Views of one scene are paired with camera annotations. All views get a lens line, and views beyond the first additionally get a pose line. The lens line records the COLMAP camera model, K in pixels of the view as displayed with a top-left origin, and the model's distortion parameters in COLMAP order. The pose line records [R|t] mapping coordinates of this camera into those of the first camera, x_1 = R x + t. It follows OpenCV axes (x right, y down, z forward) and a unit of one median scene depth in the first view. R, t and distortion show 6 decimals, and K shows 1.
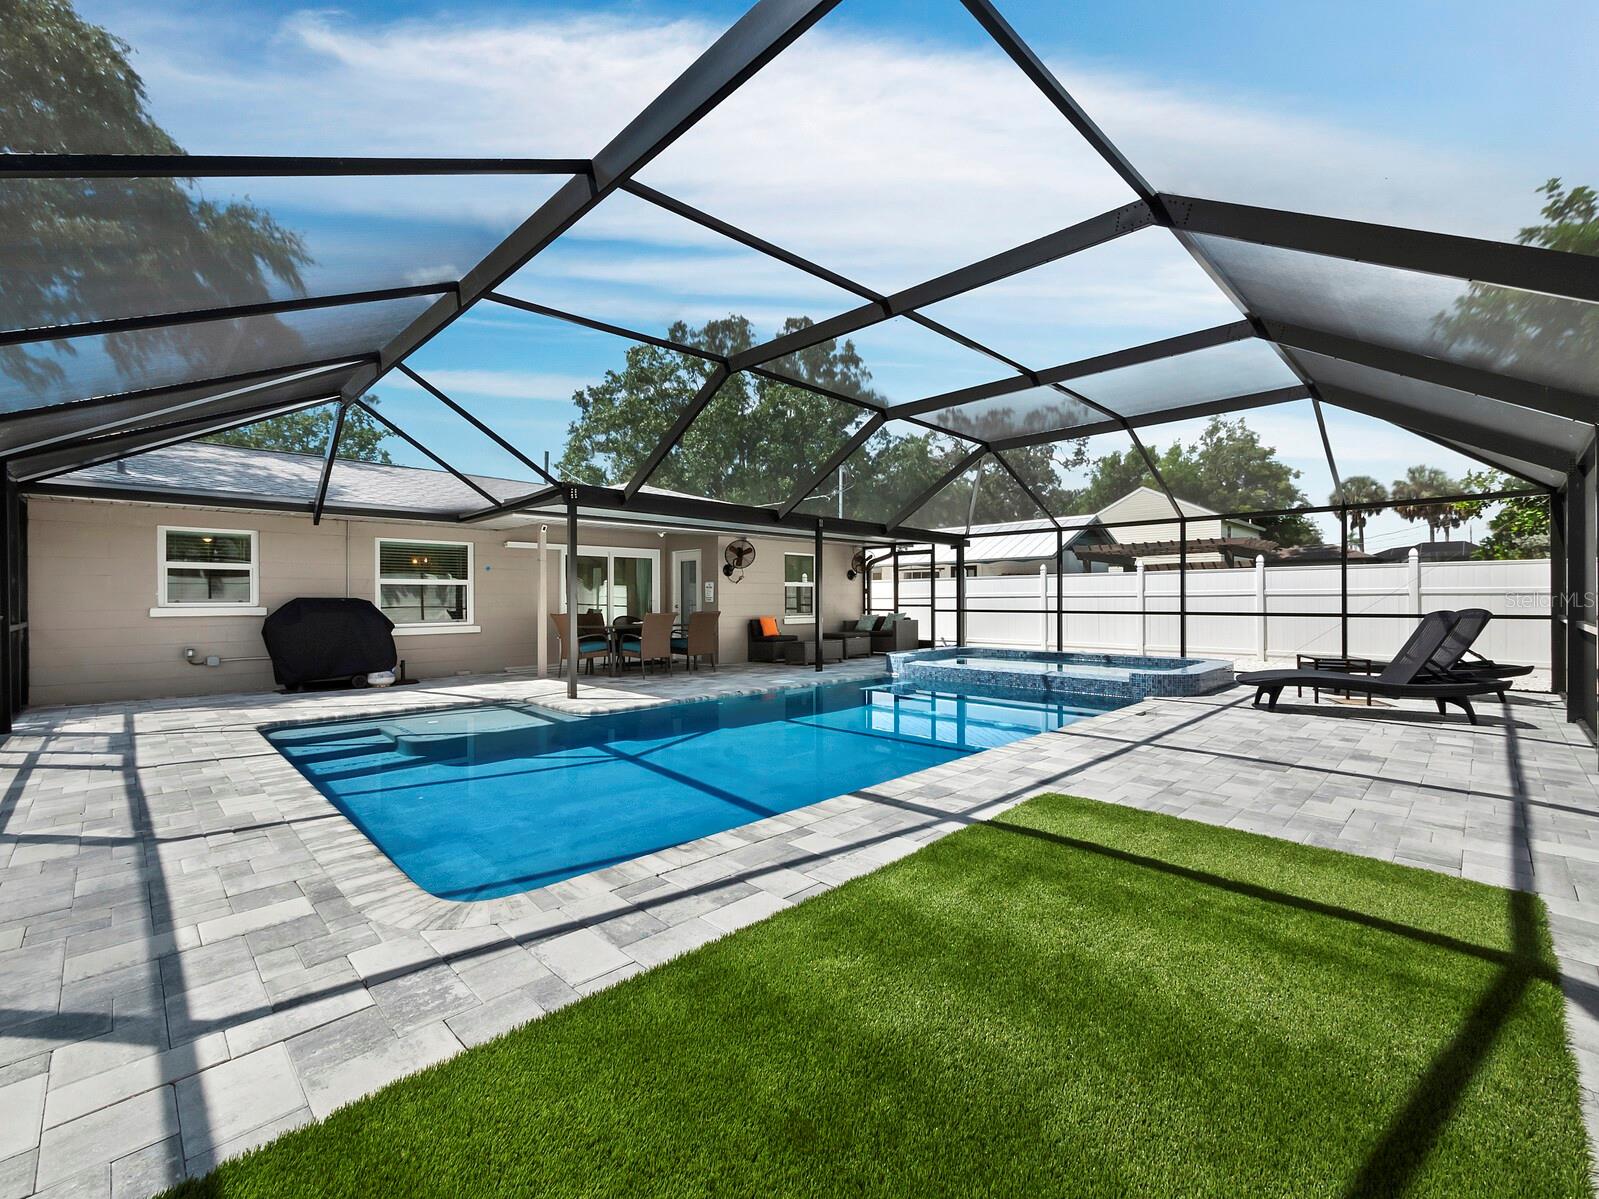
lens RADIAL K [[683.6, 0, 794.5], [0, 683.6, 607.8], [0, 0, 1]] dist [0.002779, -0.000282]
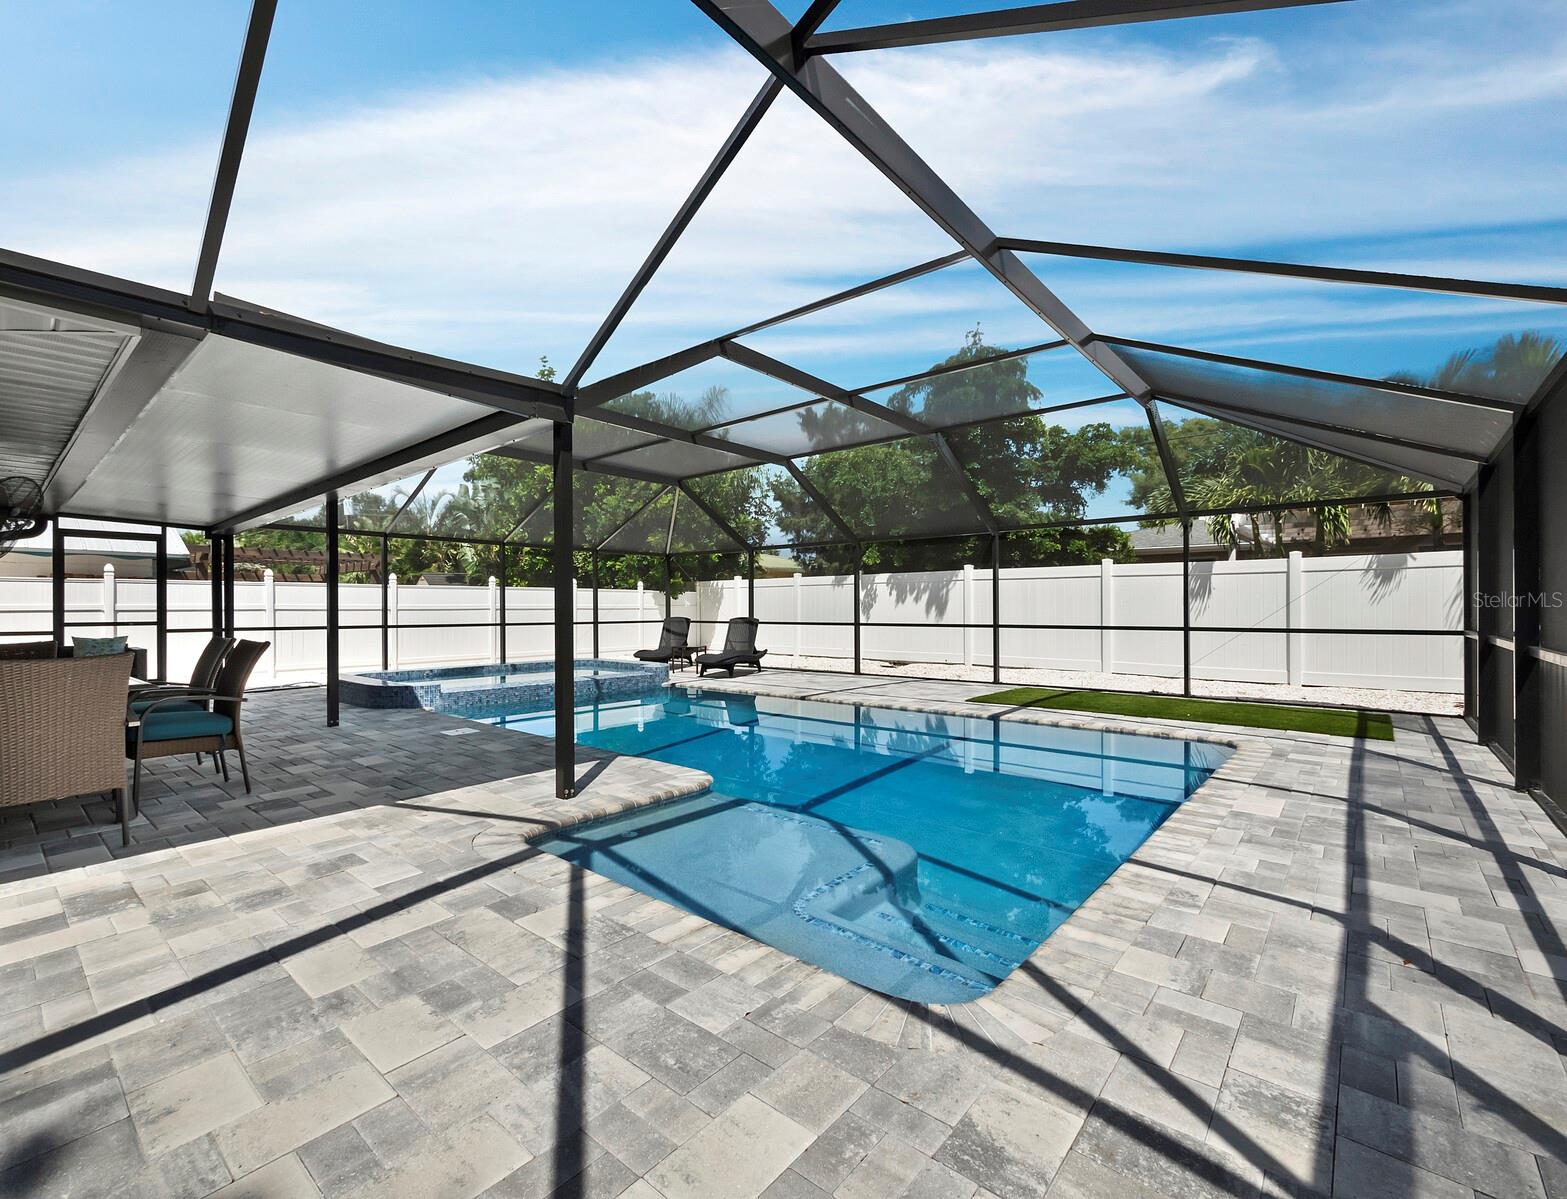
lens RADIAL K [[691.7, 0, 767.8], [0, 691.7, 609.6], [0, 0, 1]] dist [-0.000717, -0.000130]
pose [[-0.070541, 0.005303, 0.997495, -0.483988], [0.017319, 0.999842, -0.004091, -0.003543], [-0.997359, 0.016987, -0.070622, 0.495403]]
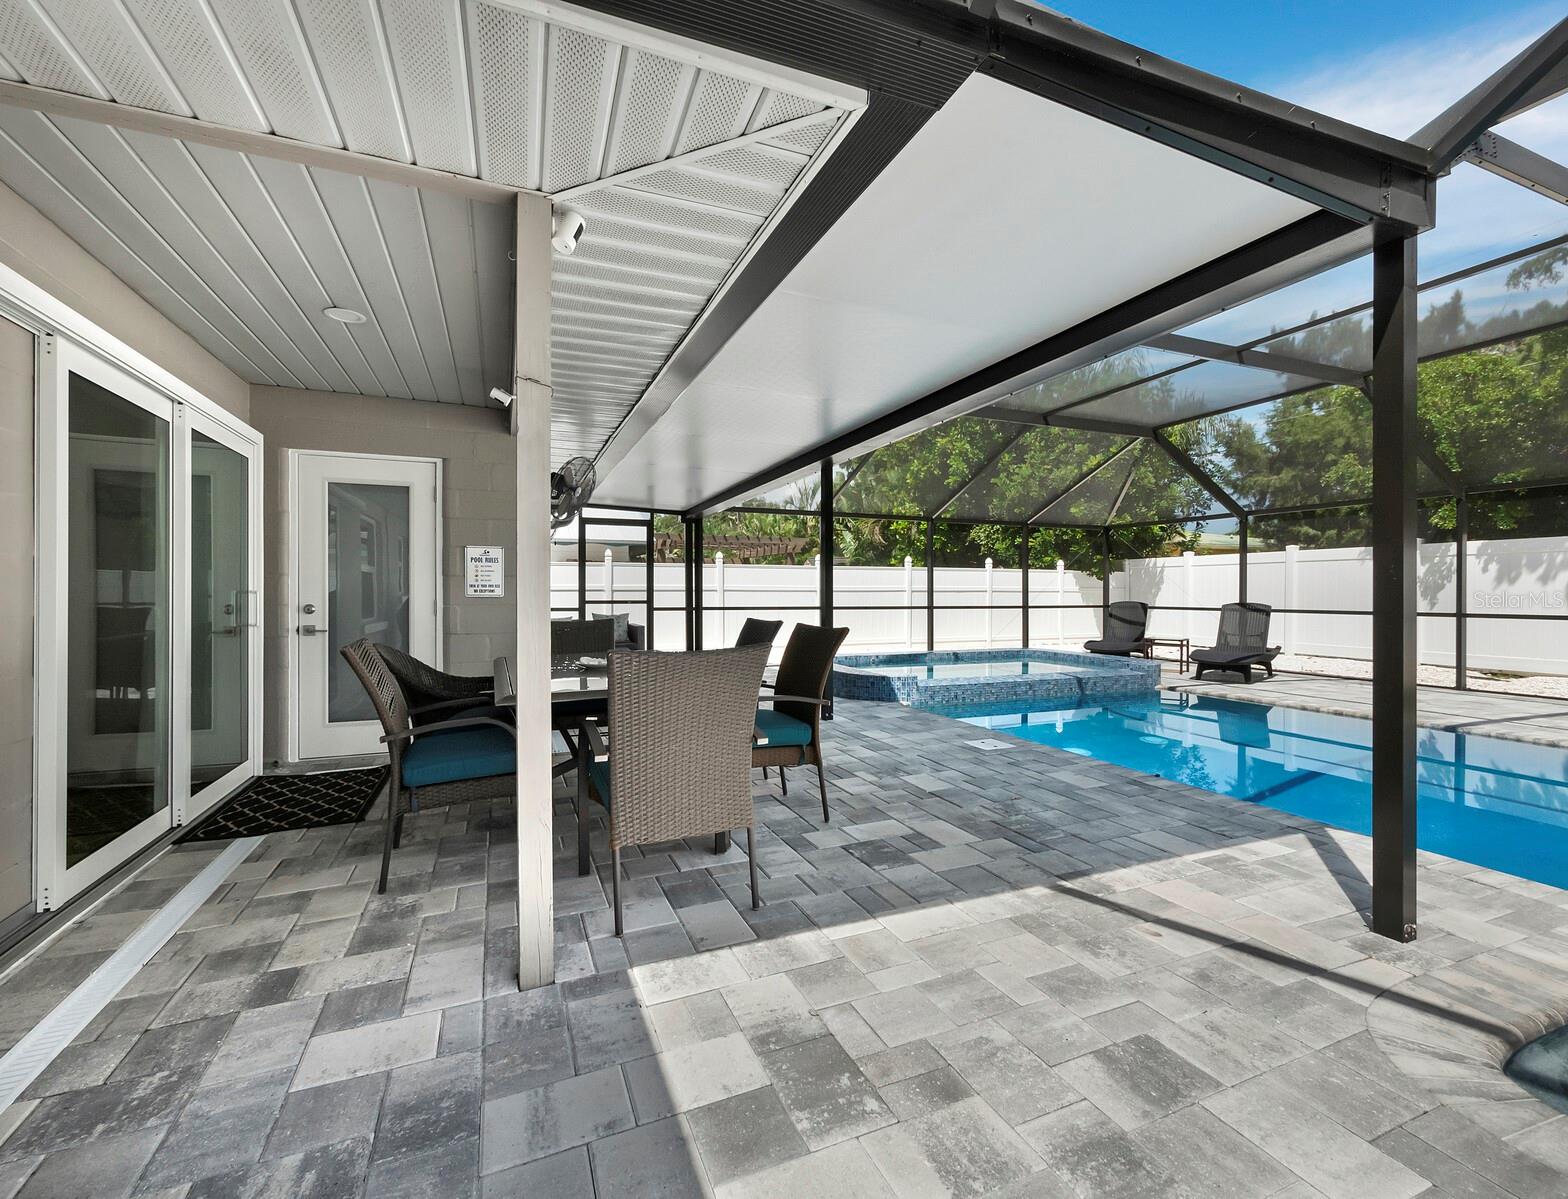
lens RADIAL K [[676.7, 0, 763.8], [0, 676.7, 594.9], [0, 0, 1]] dist [-0.000362, -0.000272]
pose [[0.402695, 0.003375, 0.915328, -0.383349], [0.007905, 0.999943, -0.007164, -0.004592], [-0.915300, 0.010121, 0.402646, 0.632251]]
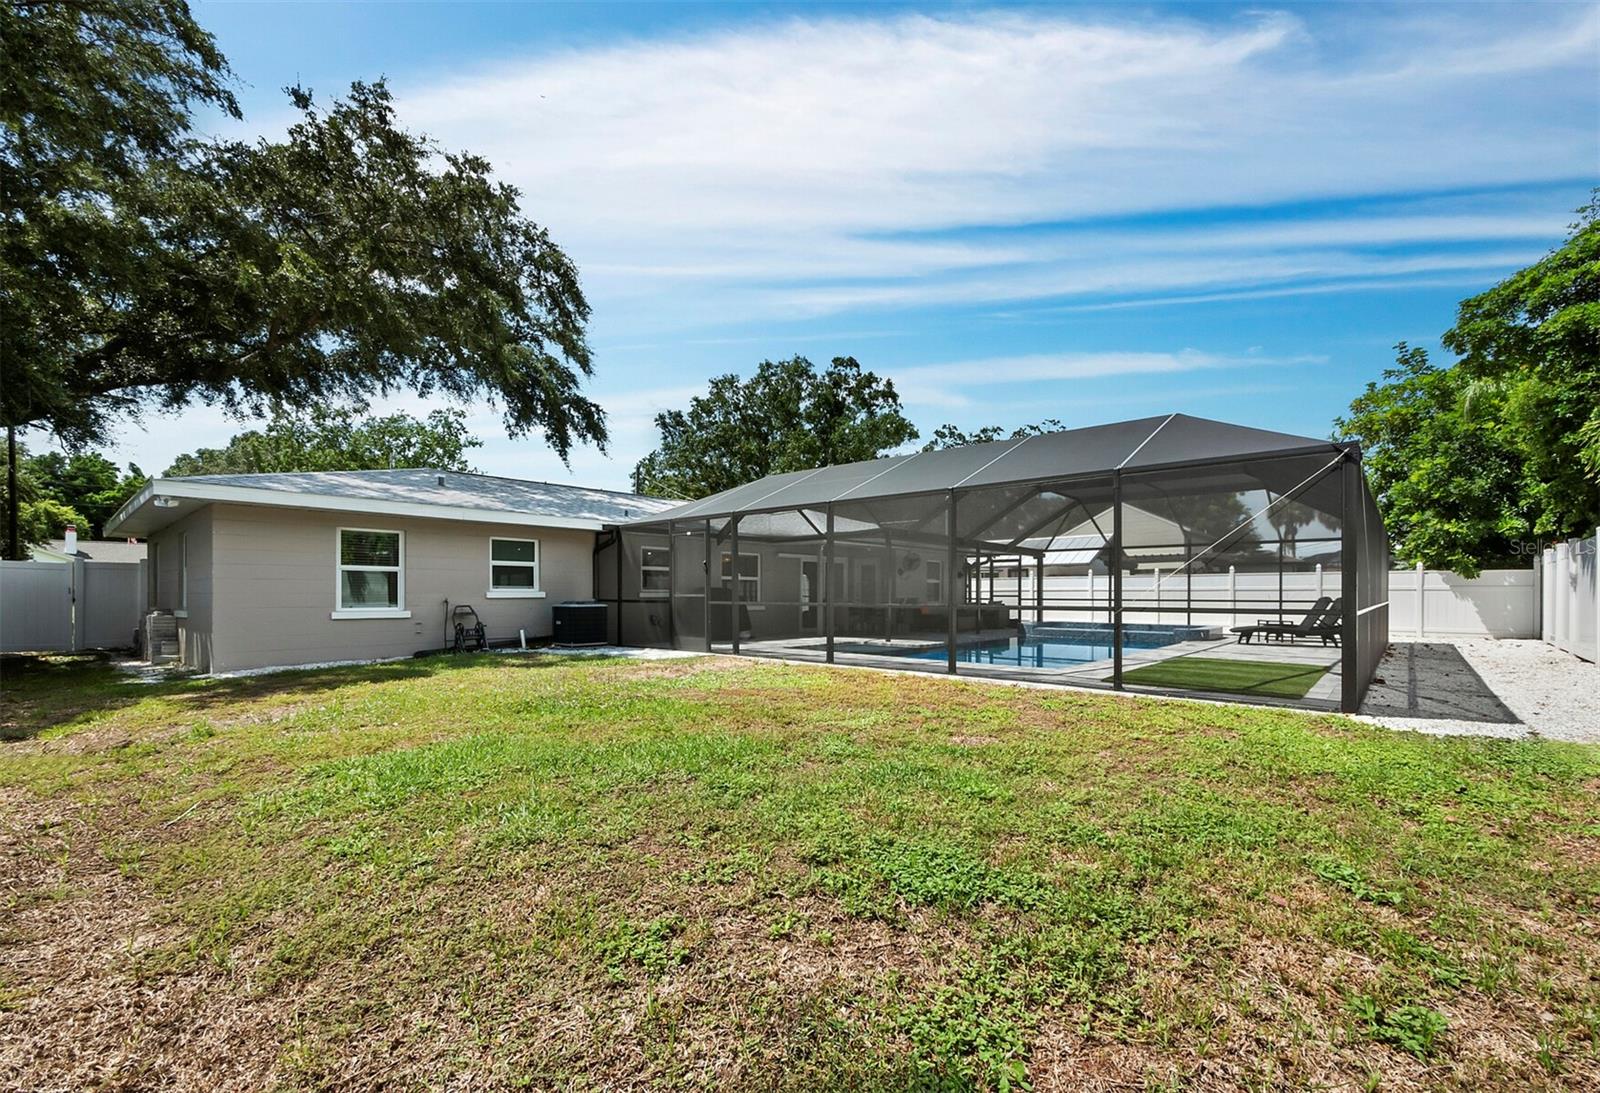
lens RADIAL K [[673.7, 0, 797.2], [0, 673.7, 597.7], [0, 0, 1]] dist [0.002532, 0.000350]
pose [[0.998373, 0.008103, 0.056451, -0.378563], [-0.007740, 0.999948, -0.006651, 0.014601], [-0.056502, 0.006203, 0.998383, -0.465822]]
